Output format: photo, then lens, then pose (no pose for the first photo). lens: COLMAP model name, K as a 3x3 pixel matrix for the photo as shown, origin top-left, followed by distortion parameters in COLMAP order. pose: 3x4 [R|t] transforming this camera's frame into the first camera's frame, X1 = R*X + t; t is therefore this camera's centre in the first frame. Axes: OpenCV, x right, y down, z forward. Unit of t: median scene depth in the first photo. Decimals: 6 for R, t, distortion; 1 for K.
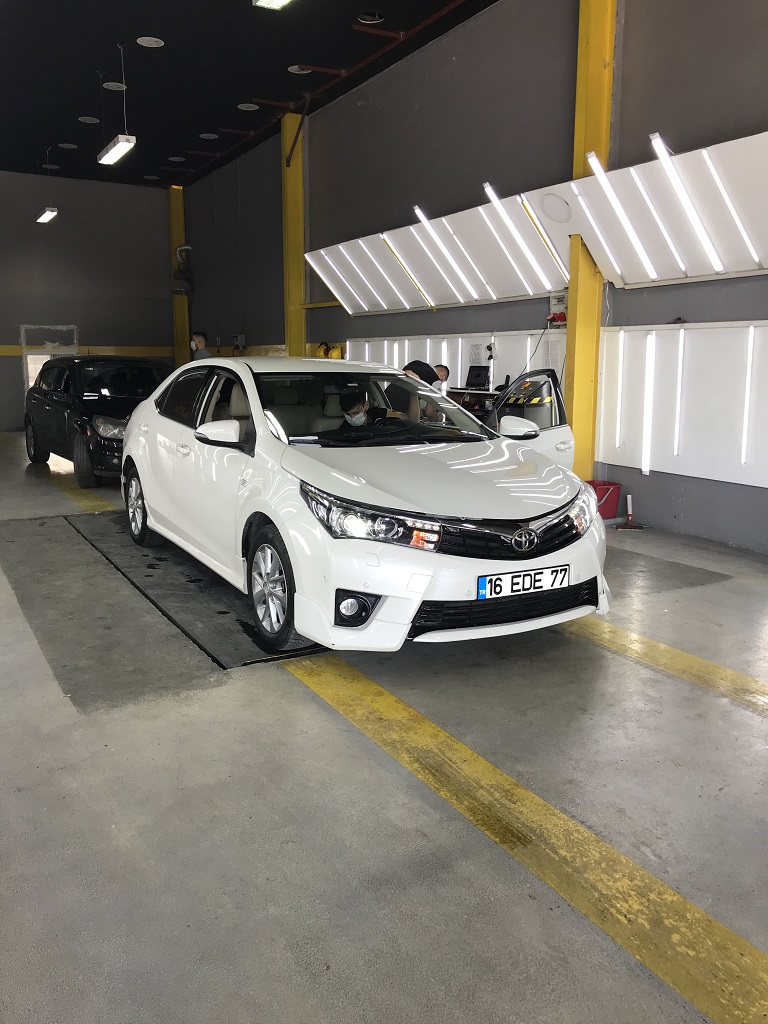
lens RADIAL K [[834.2, 0, 385.4], [0, 834.2, 491.9], [0, 0, 1]] dist [0.075669, -0.131899]
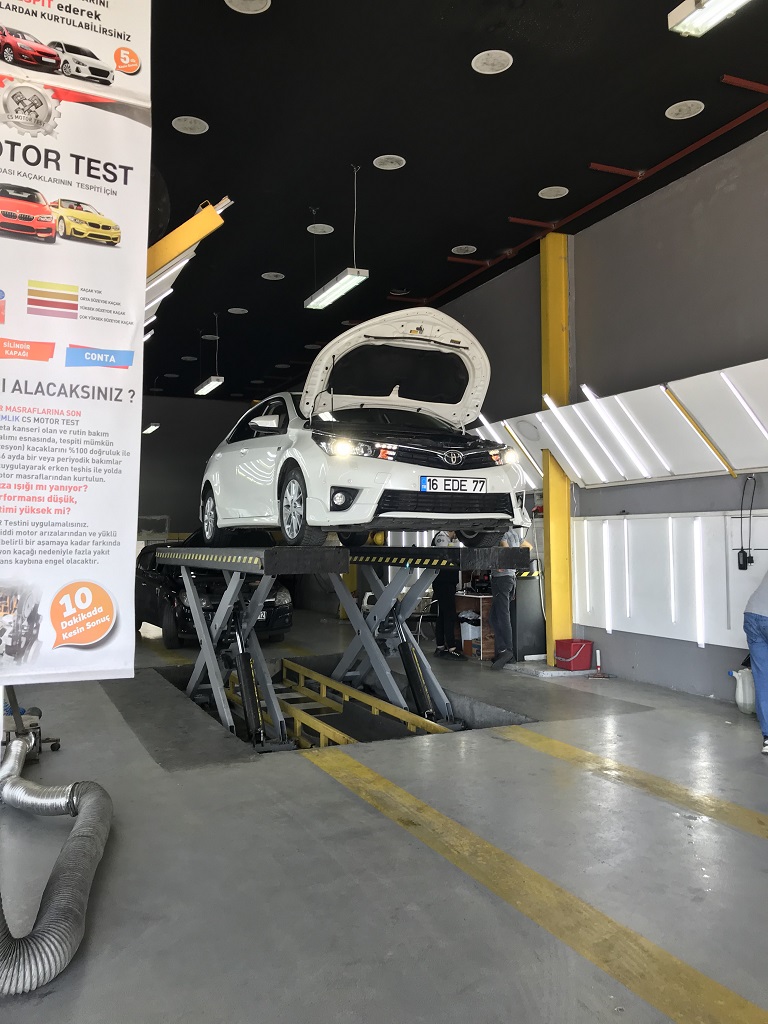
lens RADIAL K [[834.2, 0, 385.4], [0, 834.2, 491.9], [0, 0, 1]] dist [0.075669, -0.131899]
pose [[0.996052, -0.015143, -0.087468, 0.091065], [-0.003686, 0.977438, -0.211192, 0.038765], [0.088692, 0.210680, 0.973523, -0.290080]]
